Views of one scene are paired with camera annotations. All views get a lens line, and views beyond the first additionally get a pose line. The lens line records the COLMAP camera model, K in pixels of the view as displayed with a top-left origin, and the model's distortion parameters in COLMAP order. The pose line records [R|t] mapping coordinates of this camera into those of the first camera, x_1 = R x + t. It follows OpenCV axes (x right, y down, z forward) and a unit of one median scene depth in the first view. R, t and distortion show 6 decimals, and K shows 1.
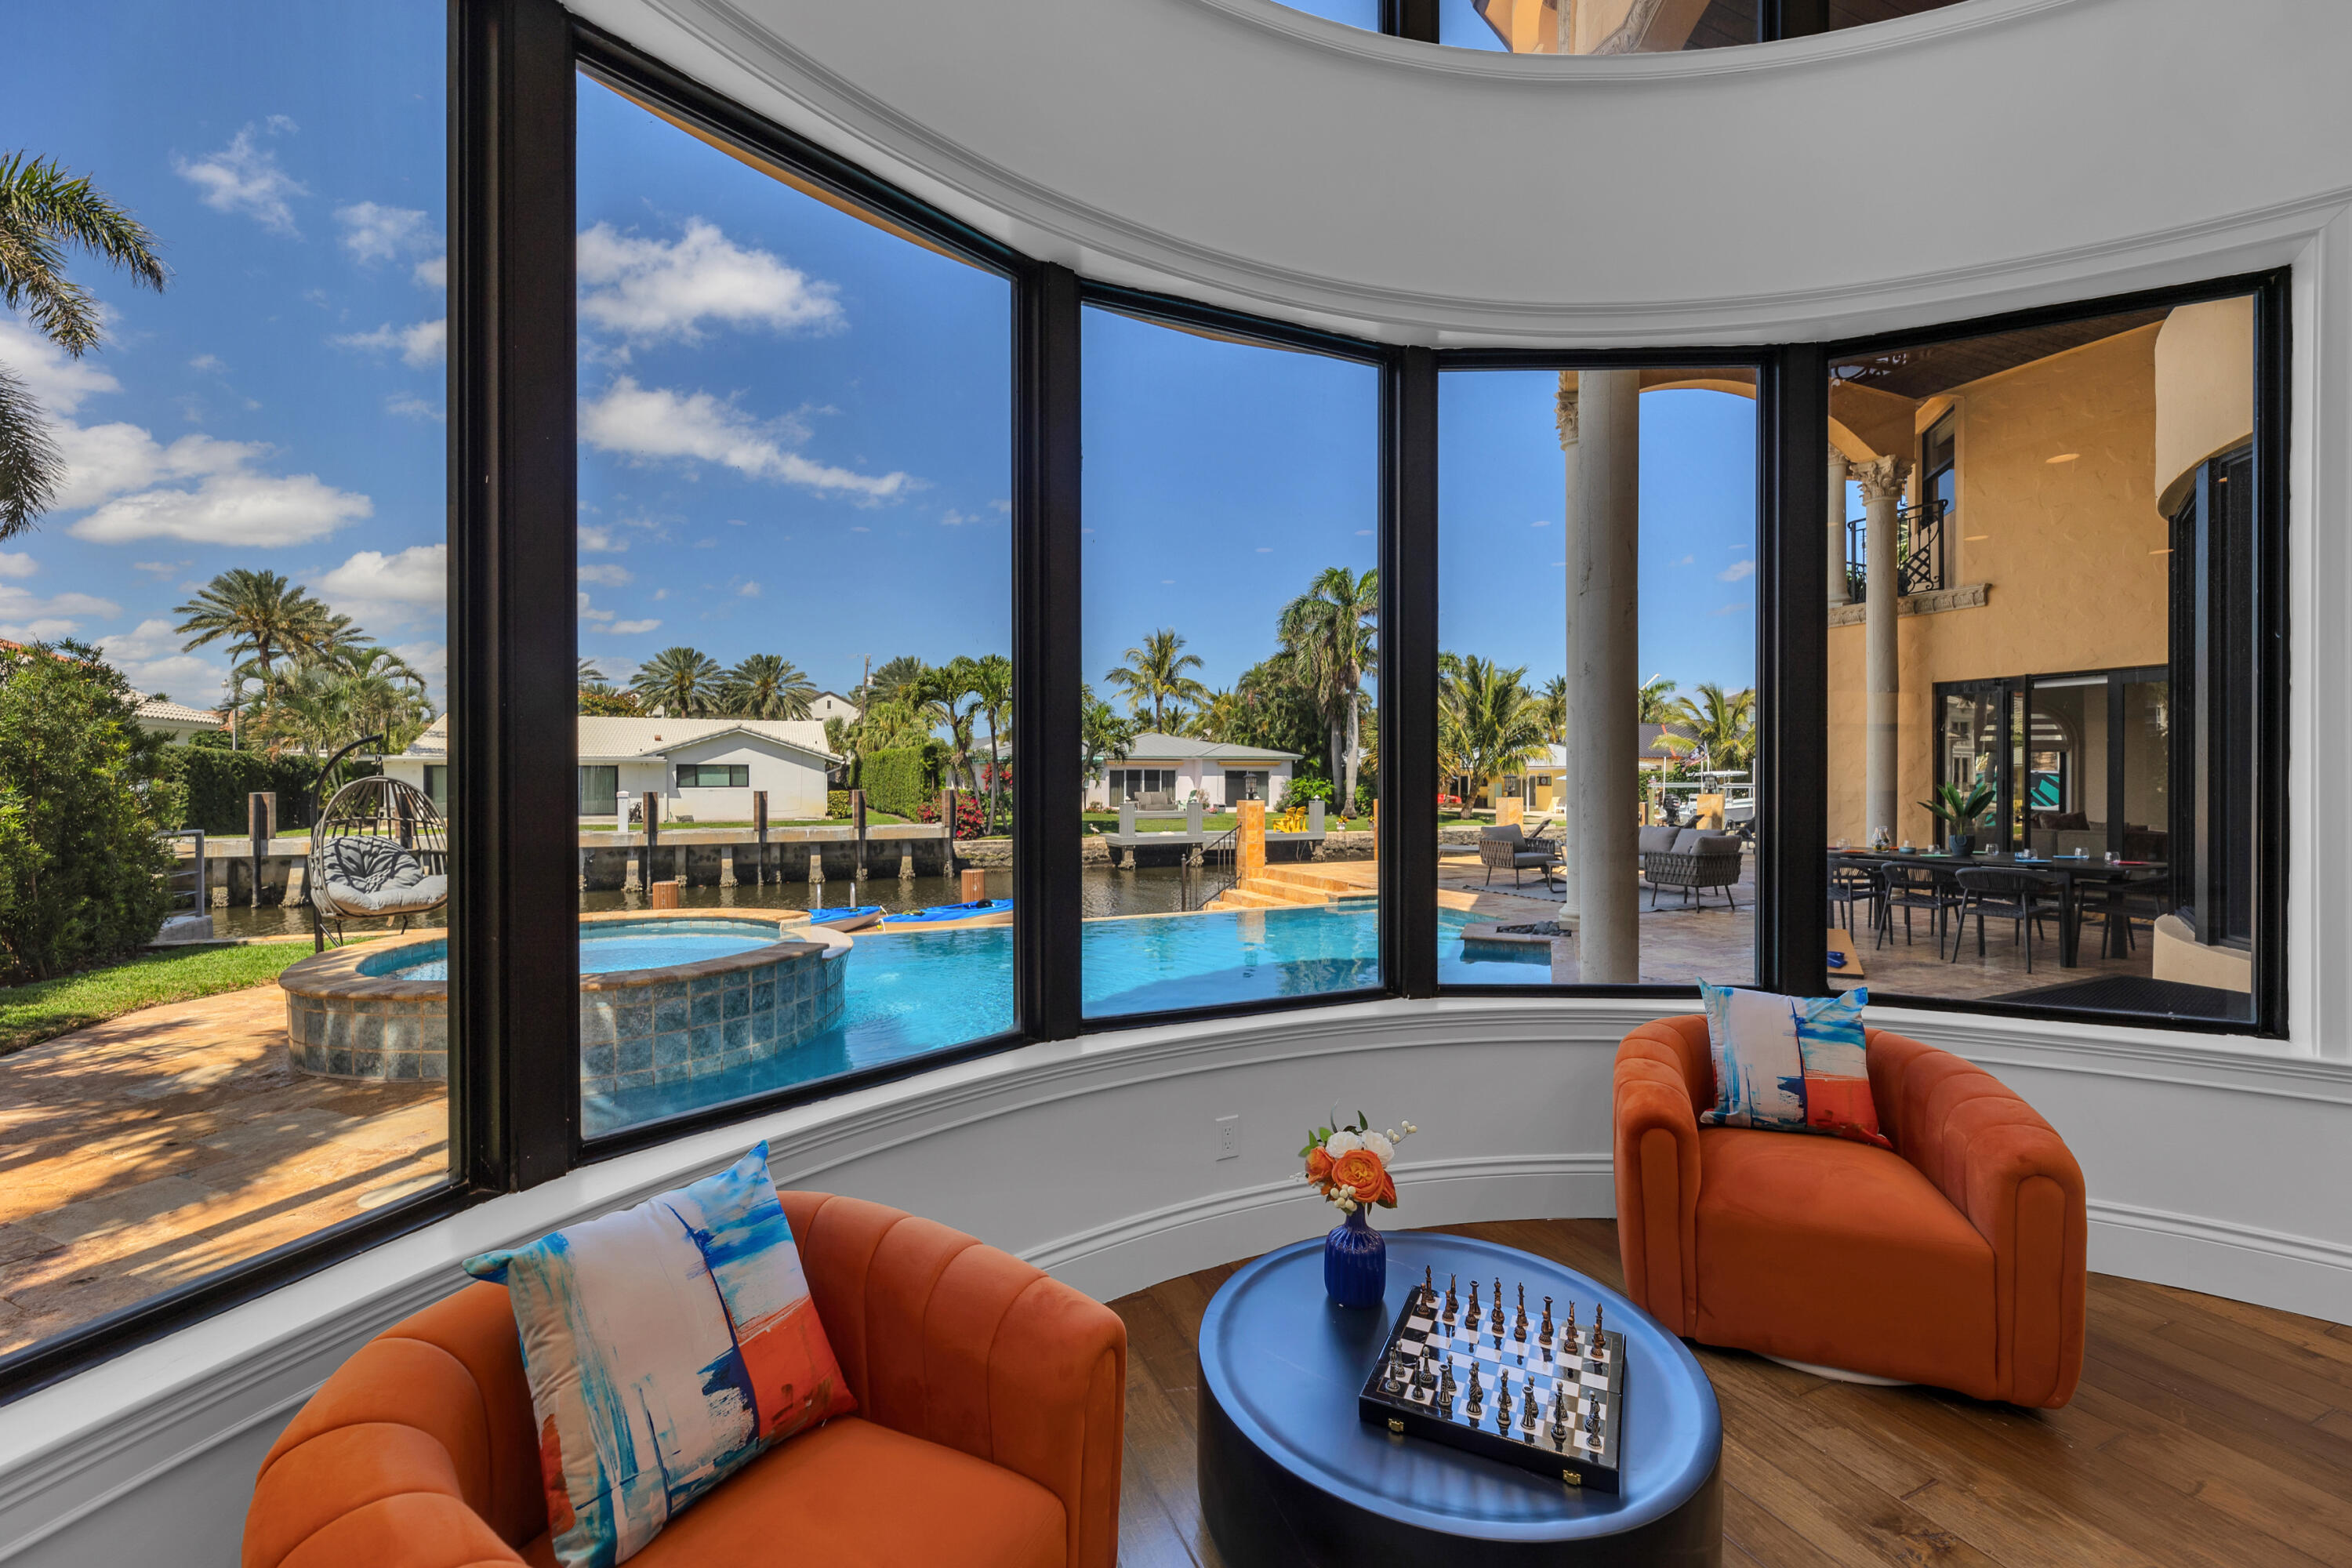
lens RADIAL K [[960.7, 0, 1183.1], [0, 960.7, 780.2], [0, 0, 1]] dist [0.001513, -0.000049]
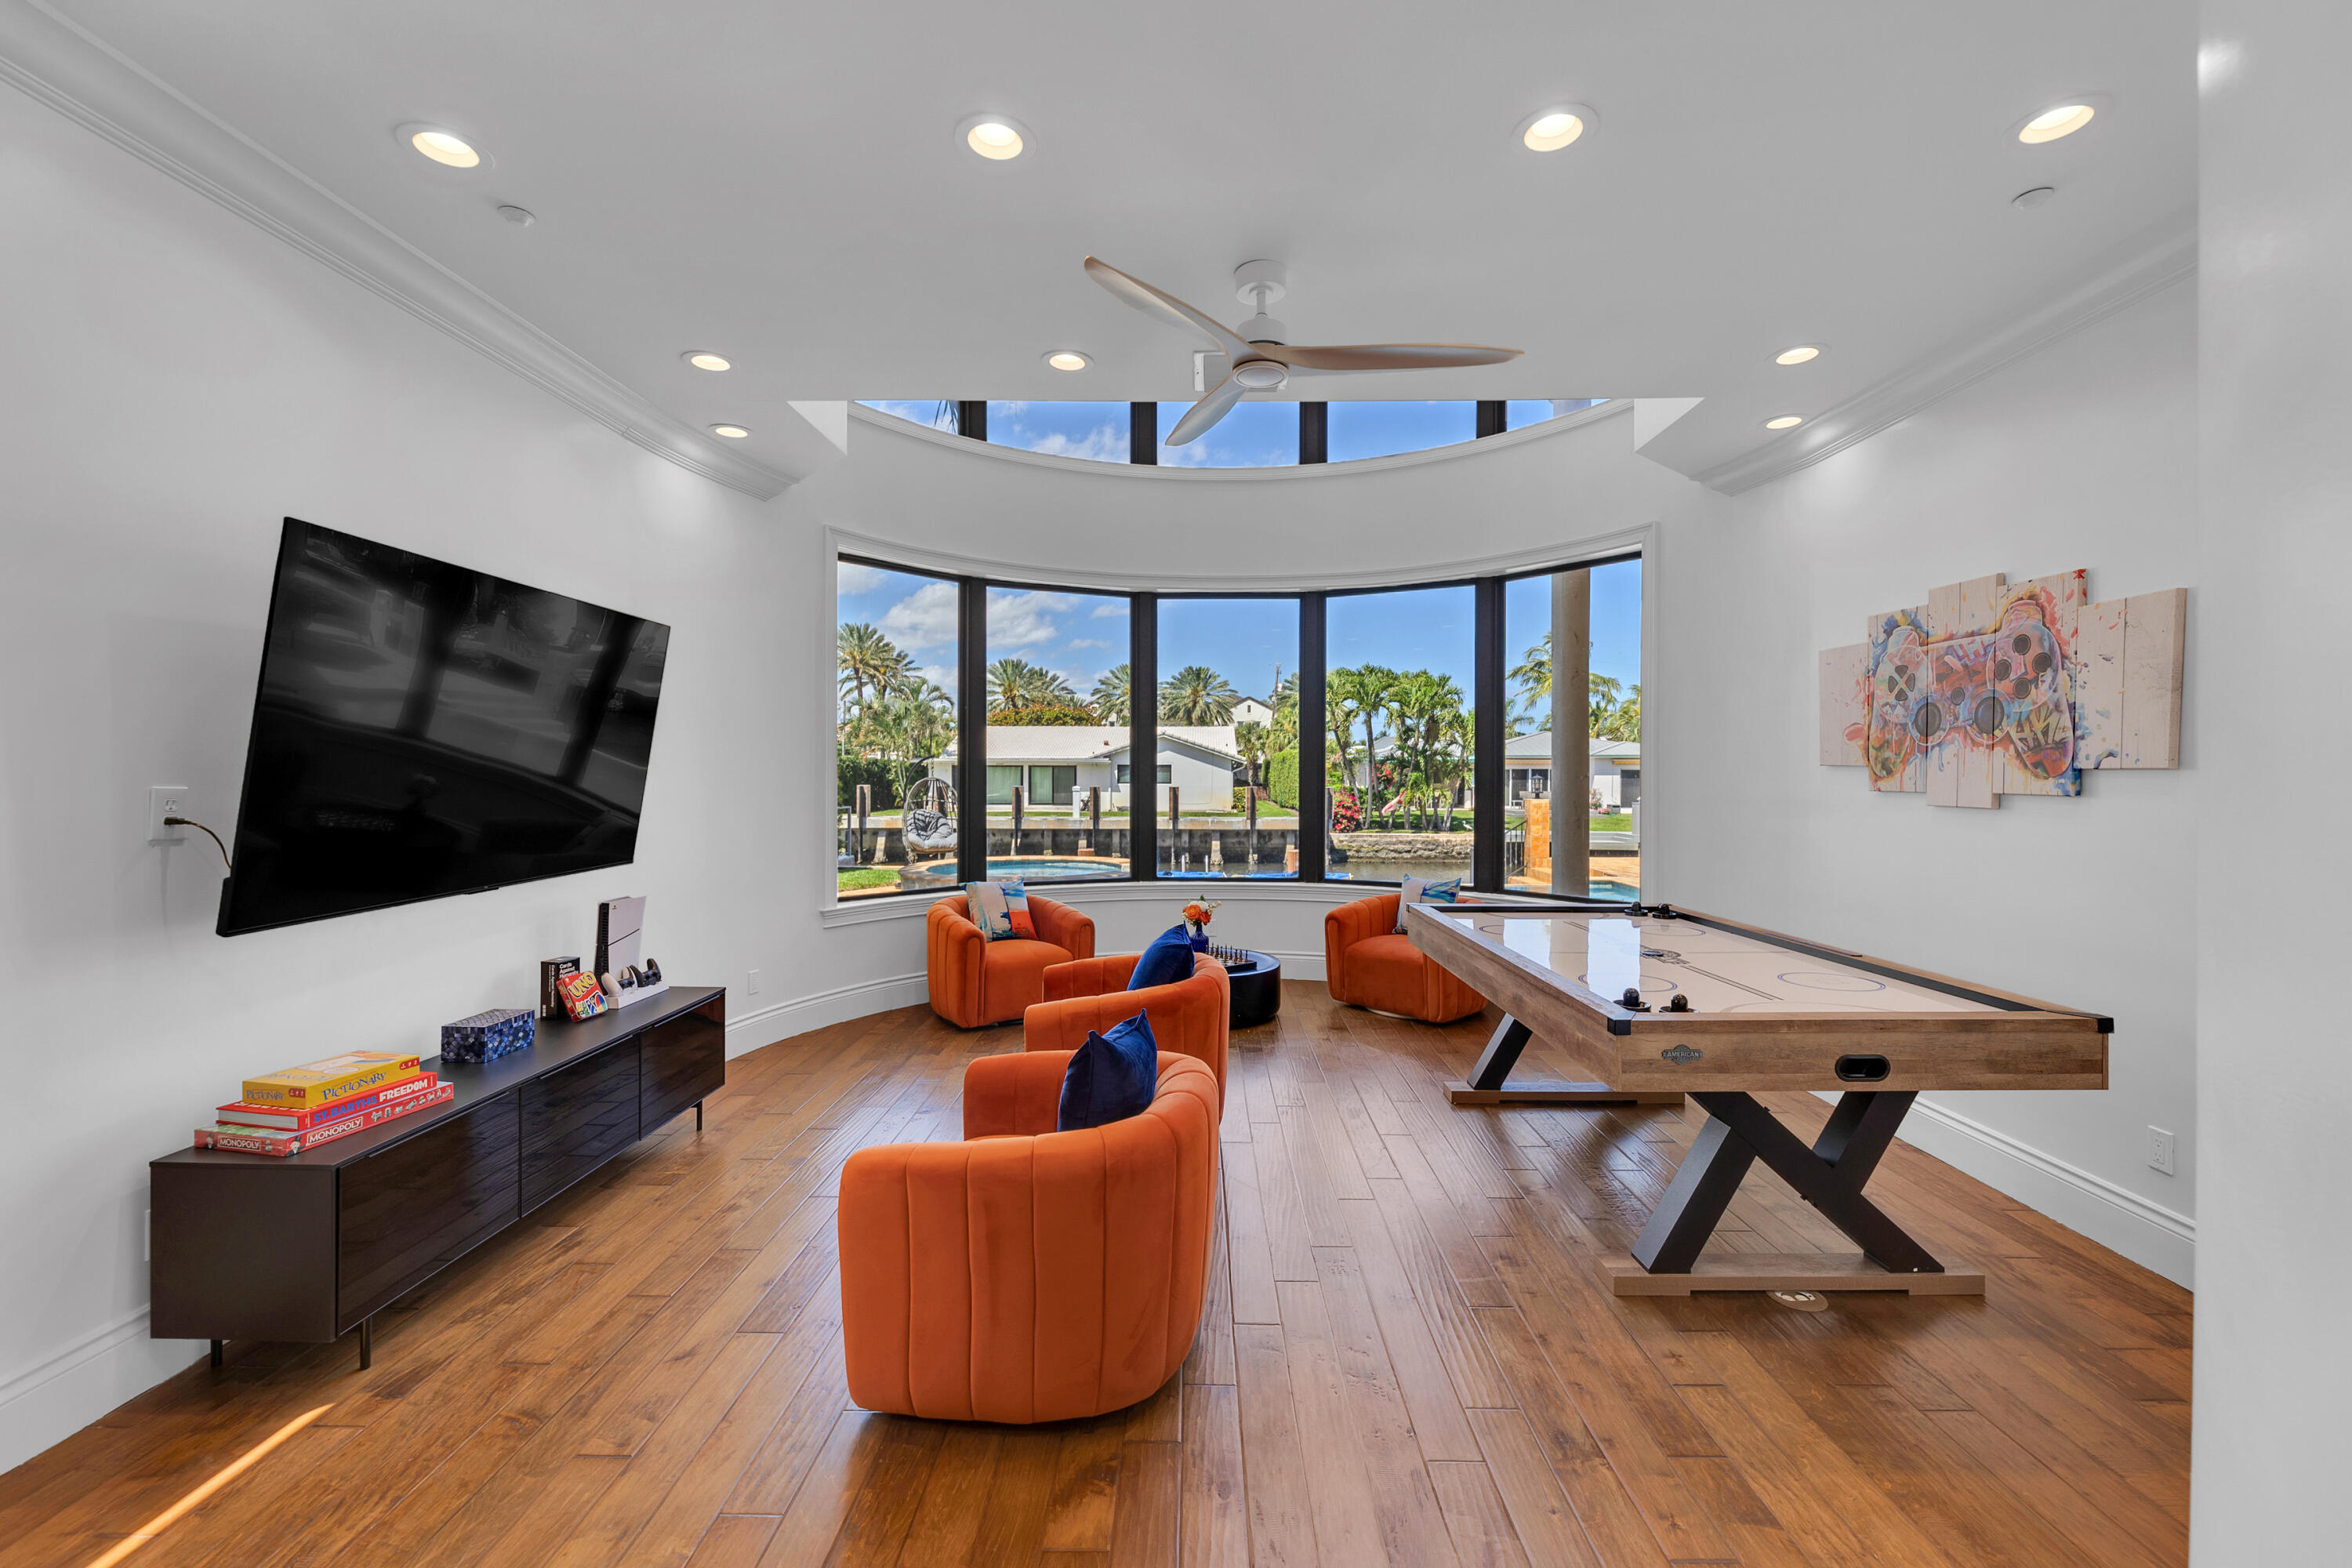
lens RADIAL K [[960.7, 0, 1183.8], [0, 960.7, 786.9], [0, 0, 1]] dist [0.001513, -0.000049]
pose [[0.908363, 0.008210, -0.418101, 0.077206], [-0.004233, 0.999937, 0.010438, -0.001575], [0.418160, -0.007711, 0.908341, -0.097920]]
